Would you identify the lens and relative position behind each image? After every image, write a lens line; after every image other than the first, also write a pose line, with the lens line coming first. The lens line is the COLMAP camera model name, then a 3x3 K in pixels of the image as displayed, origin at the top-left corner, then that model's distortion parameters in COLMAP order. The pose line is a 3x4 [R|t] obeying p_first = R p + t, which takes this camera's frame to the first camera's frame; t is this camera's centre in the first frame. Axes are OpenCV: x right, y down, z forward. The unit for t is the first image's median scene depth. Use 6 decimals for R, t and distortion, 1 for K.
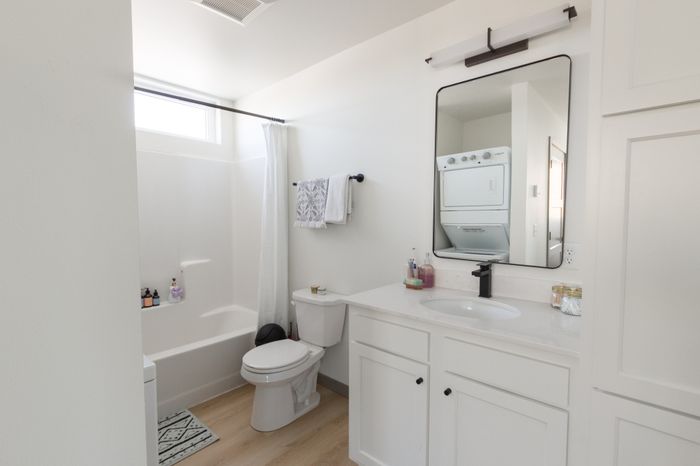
lens RADIAL K [[329.5, 0, 350.0], [0, 329.5, 233.0], [0, 0, 1]] dist [-0.035196, -0.000312]
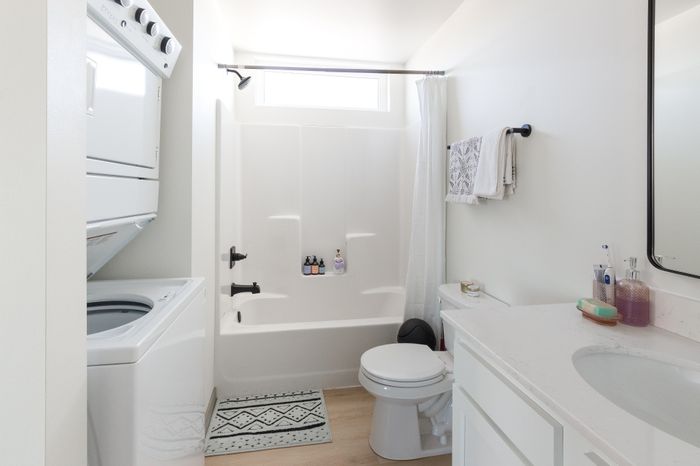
lens RADIAL K [[341.1, 0, 351.6], [0, 341.1, 188.0], [0, 0, 1]] dist [-0.025862, -0.000184]
pose [[0.779120, 0.003589, -0.626865, 0.174356], [-0.037505, 0.998459, -0.040898, -0.009525], [0.625752, 0.055376, 0.778054, 0.238751]]
